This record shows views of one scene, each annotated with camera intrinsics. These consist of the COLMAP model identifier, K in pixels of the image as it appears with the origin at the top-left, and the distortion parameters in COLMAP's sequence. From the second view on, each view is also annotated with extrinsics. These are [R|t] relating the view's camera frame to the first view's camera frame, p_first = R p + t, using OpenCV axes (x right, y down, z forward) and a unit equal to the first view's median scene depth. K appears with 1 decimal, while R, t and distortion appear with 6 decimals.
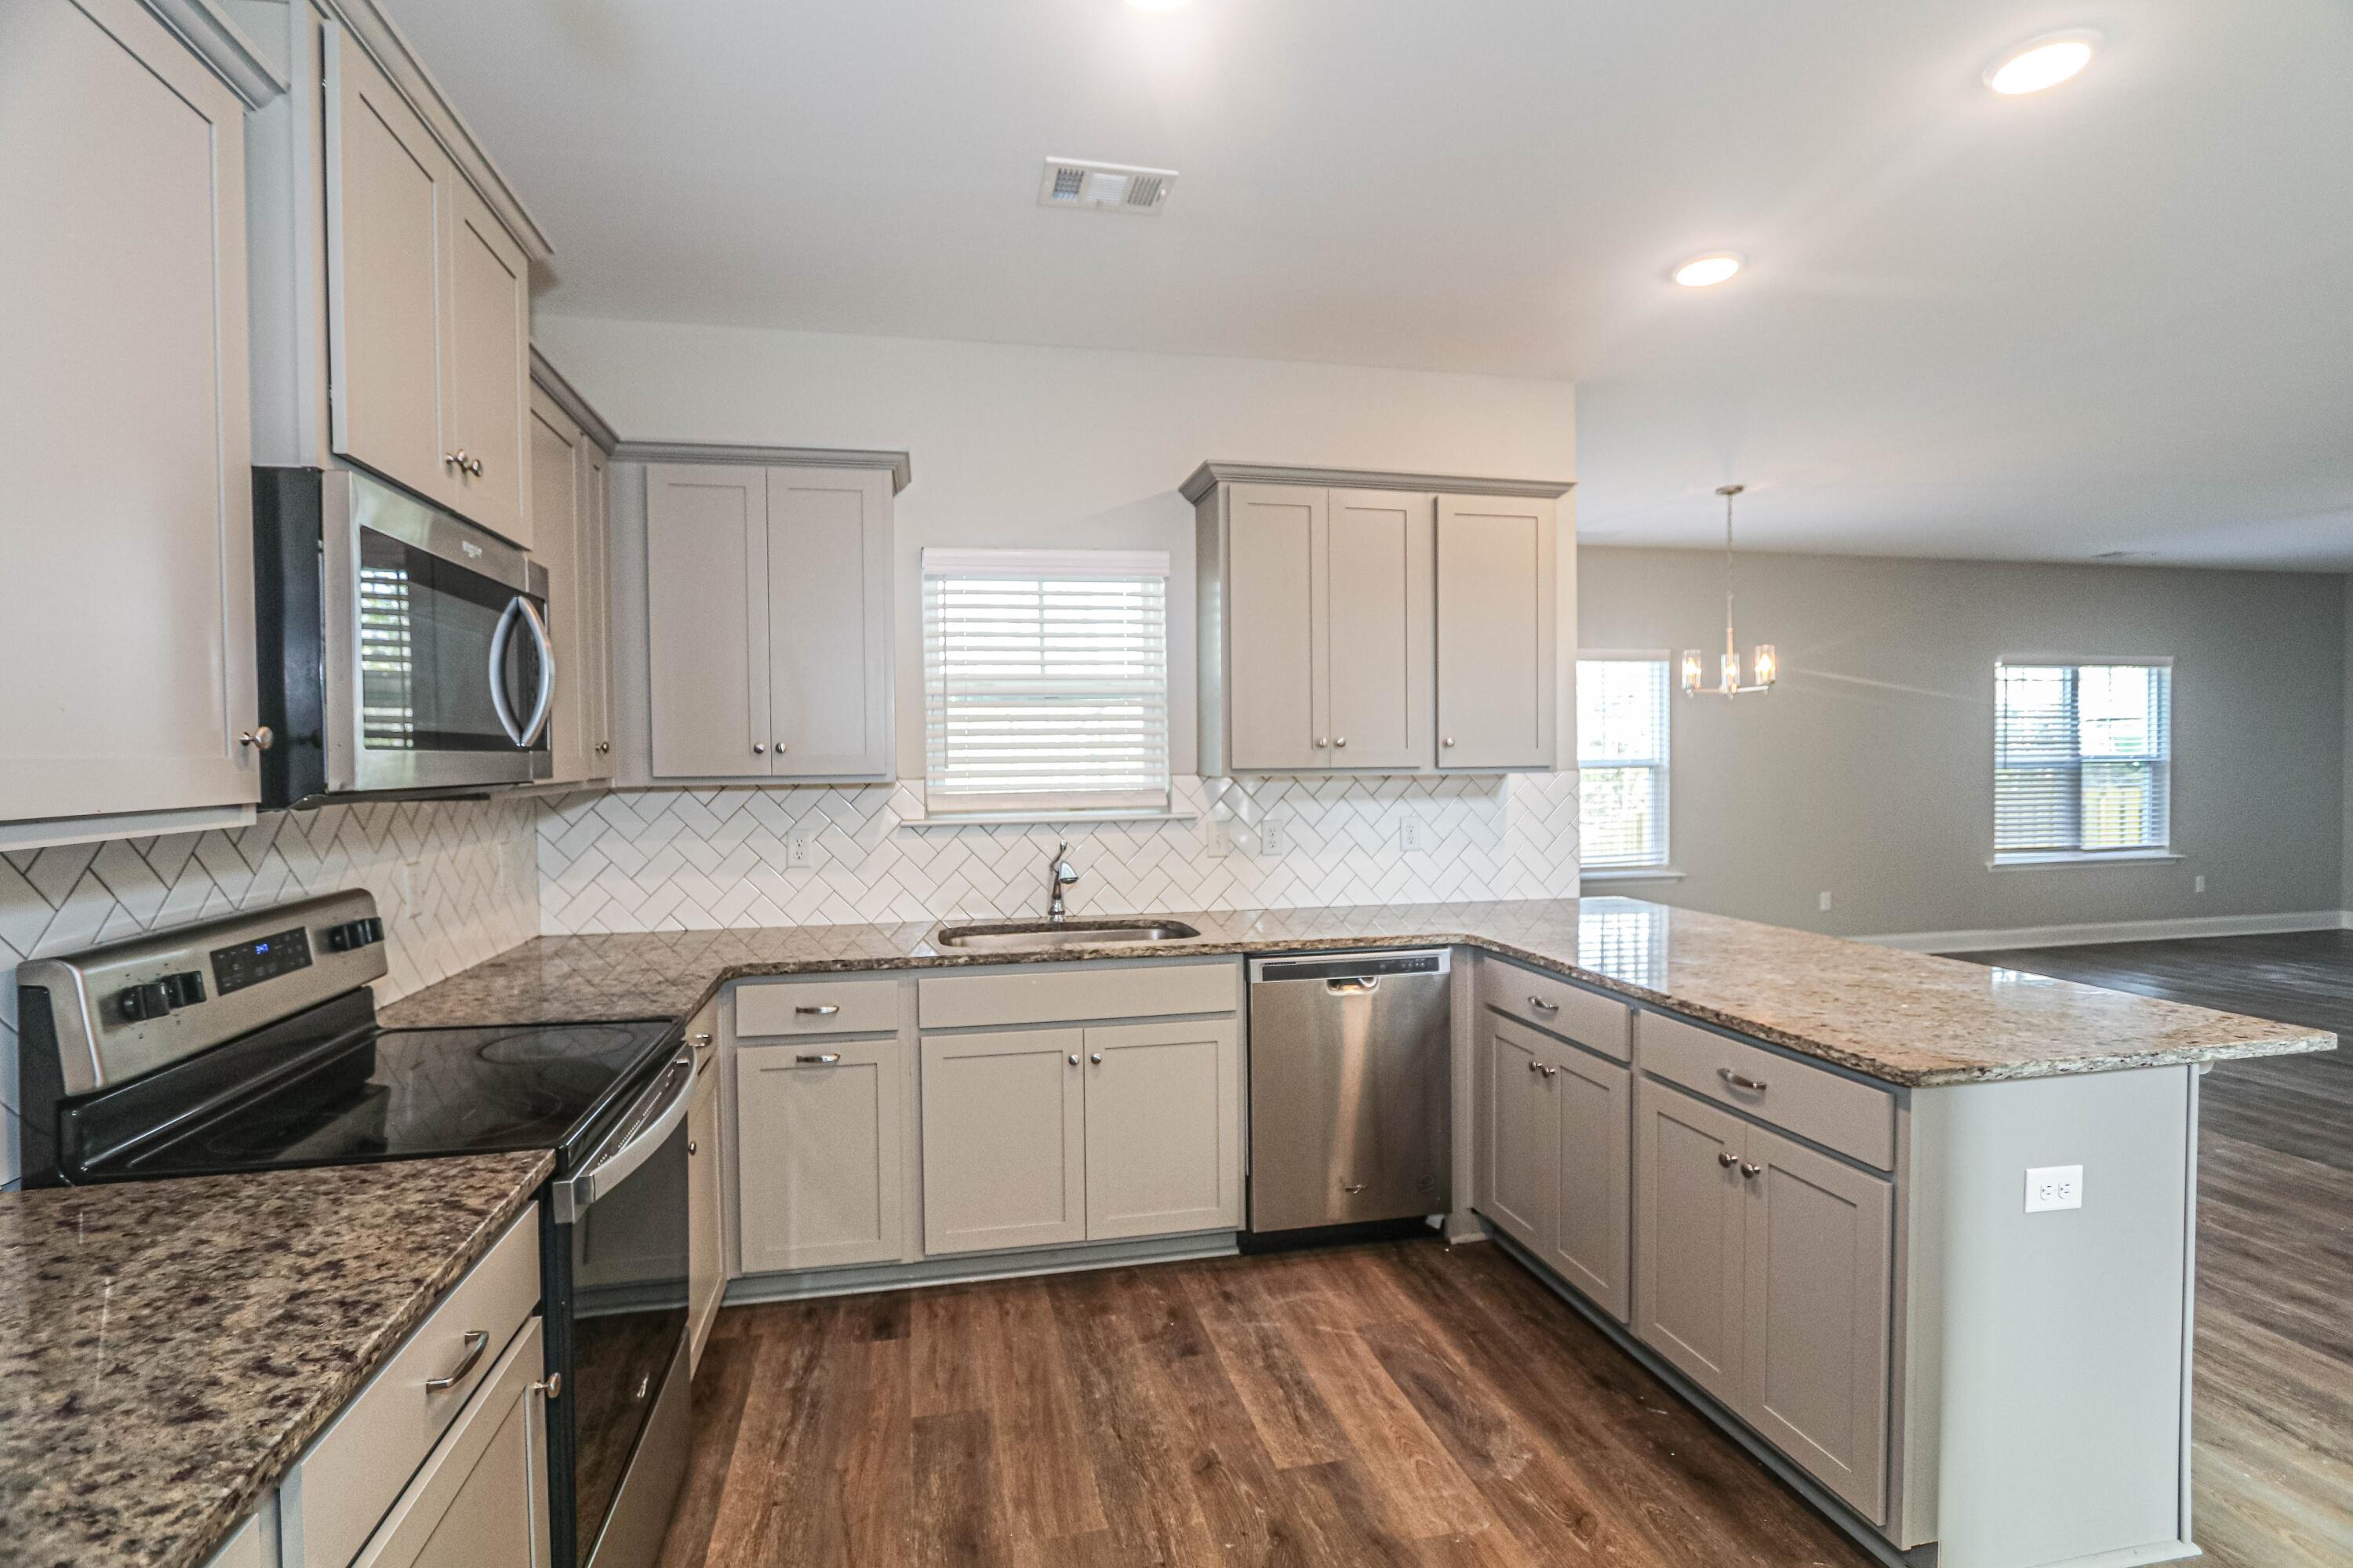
lens RADIAL K [[1089.5, 0, 1152.2], [0, 1089.5, 780.2], [0, 0, 1]] dist [-0.006047, -0.000528]
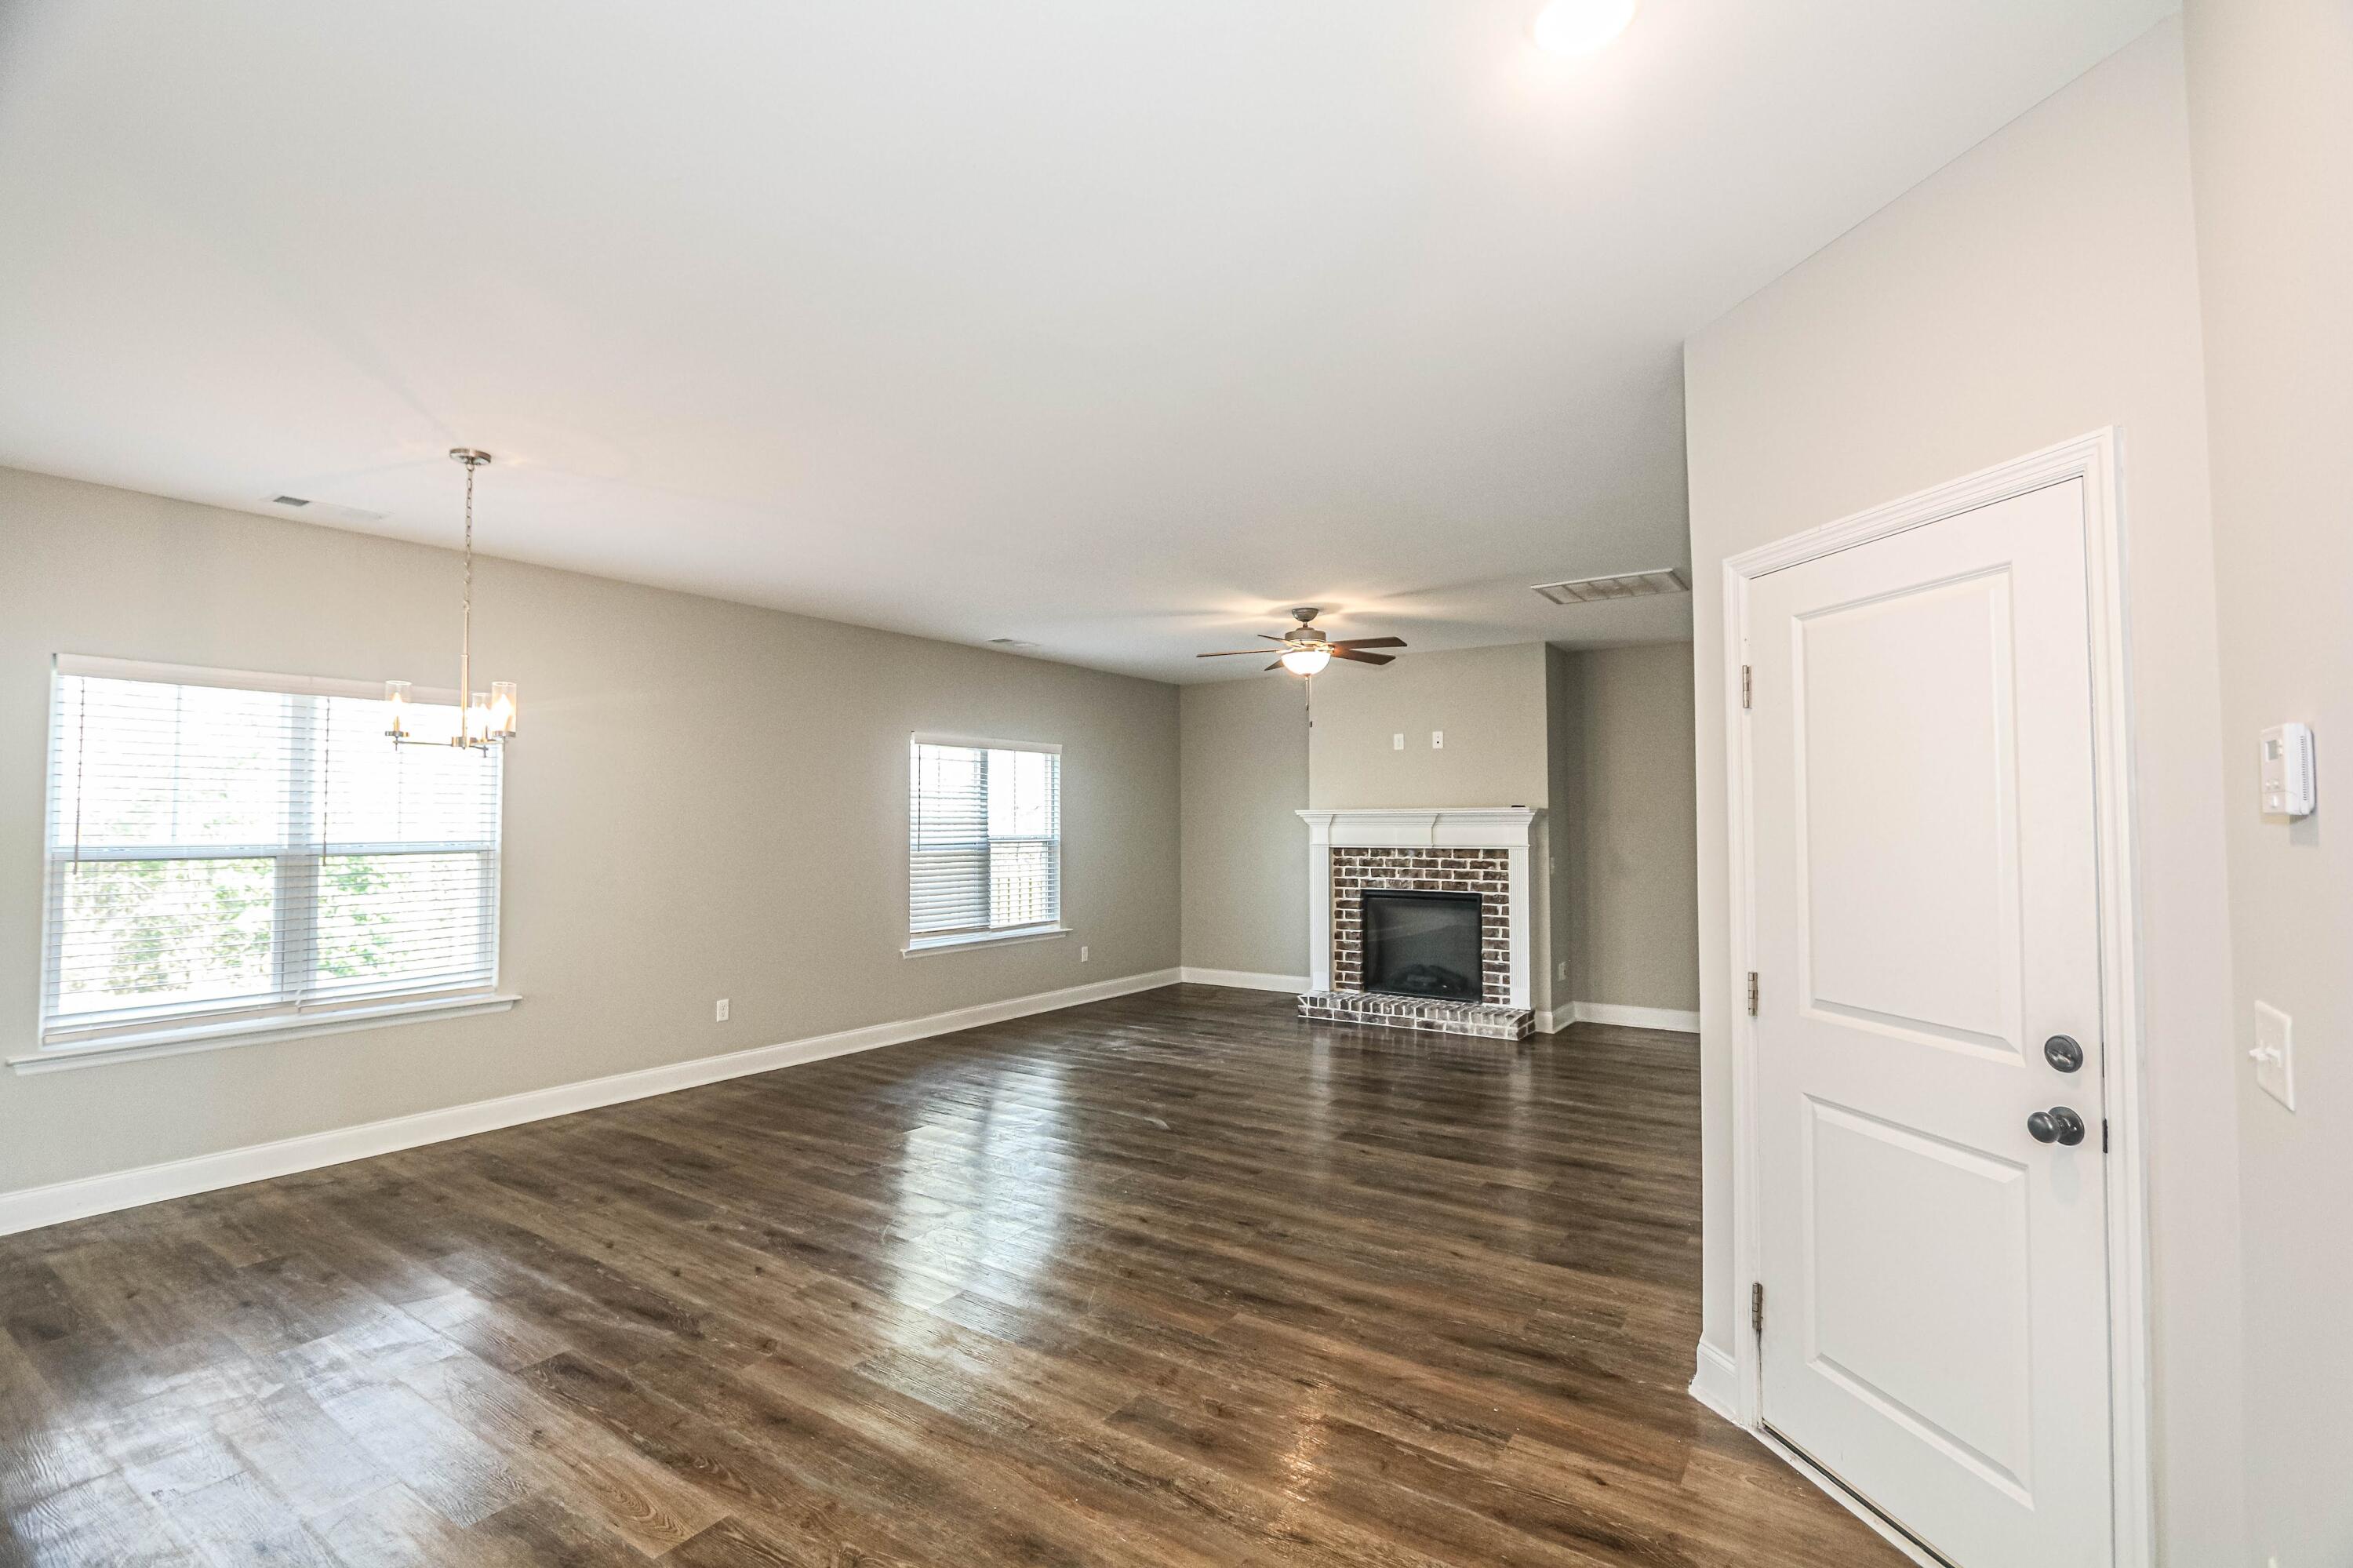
lens RADIAL K [[1089.5, 0, 1138.5], [0, 1089.5, 782.7], [0, 0, 1]] dist [-0.006047, -0.000528]
pose [[0.739069, 0.033992, 0.672771, 0.726148], [0.009593, 0.998094, -0.060968, -0.024300], [-0.673561, 0.051513, 0.737334, 0.395996]]
